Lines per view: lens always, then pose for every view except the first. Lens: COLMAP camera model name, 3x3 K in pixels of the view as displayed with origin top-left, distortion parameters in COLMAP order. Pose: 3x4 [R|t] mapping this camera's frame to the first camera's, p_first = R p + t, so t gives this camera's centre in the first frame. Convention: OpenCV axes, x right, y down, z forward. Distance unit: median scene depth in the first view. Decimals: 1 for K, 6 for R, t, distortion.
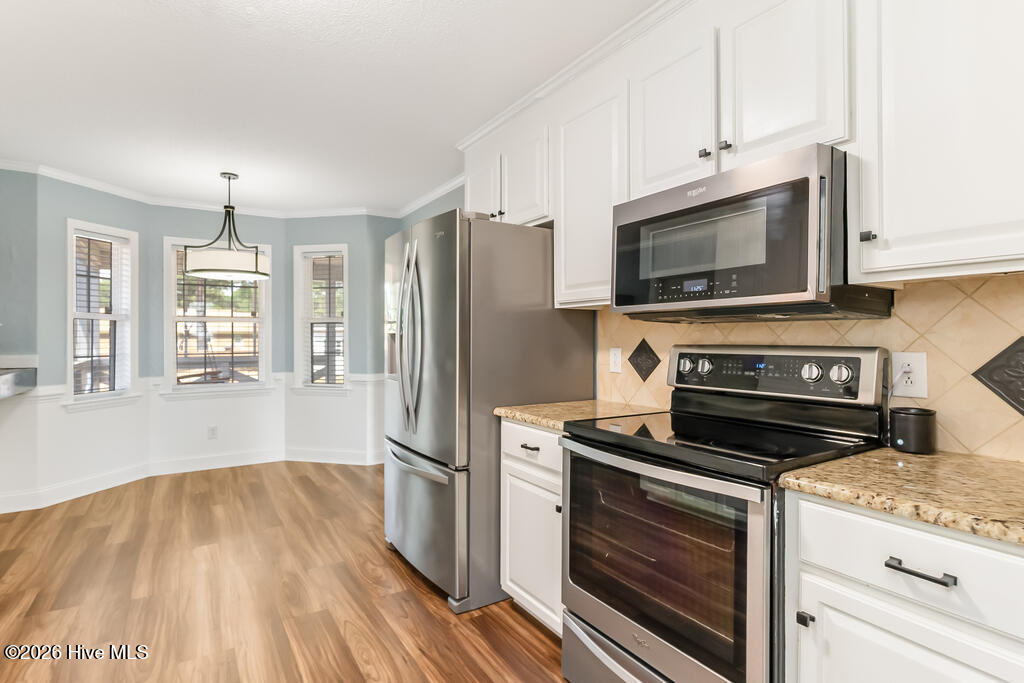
lens RADIAL K [[523.5, 0, 508.5], [0, 523.5, 336.2], [0, 0, 1]] dist [-0.001865, -0.000274]
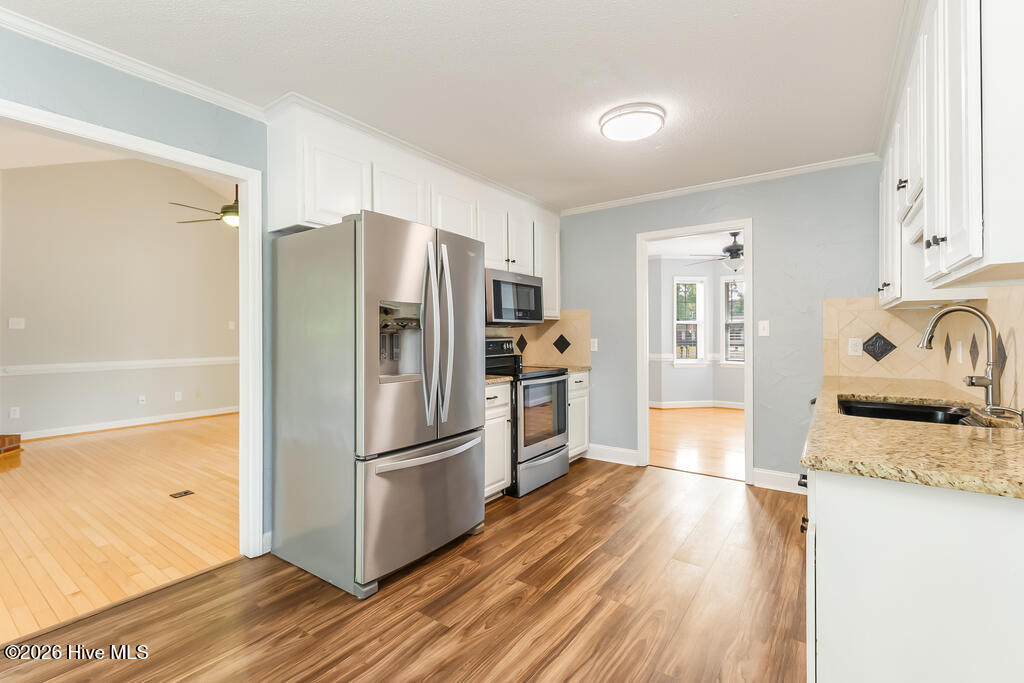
lens RADIAL K [[450.9, 0, 510.6], [0, 450.9, 337.0], [0, 0, 1]] dist [0.000162, 0.000090]
pose [[-0.383321, -0.000241, 0.923615, -0.730331], [0.001528, 0.999998, 0.000895, 0.006577], [-0.923614, 0.001754, -0.383320, 0.820727]]
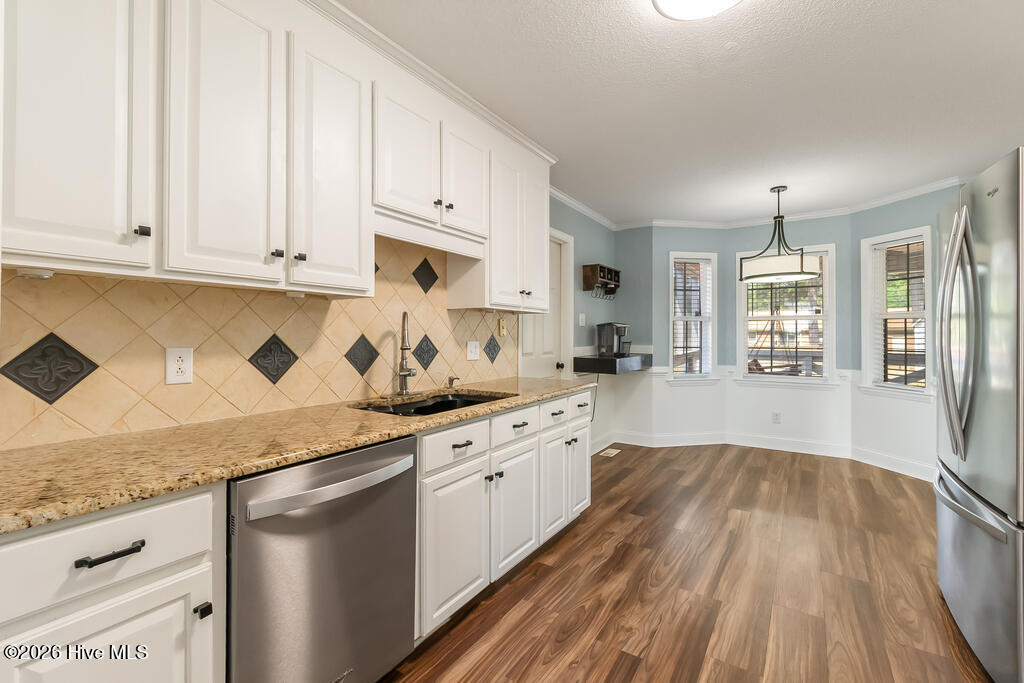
lens RADIAL K [[445.4, 0, 506.3], [0, 445.4, 331.8], [0, 0, 1]] dist [0.000848, 0.000359]
pose [[0.410135, -0.002609, -0.912021, 0.095117], [-0.000303, 0.999995, -0.002997, 0.000518], [0.912025, 0.001506, 0.410132, 0.082485]]
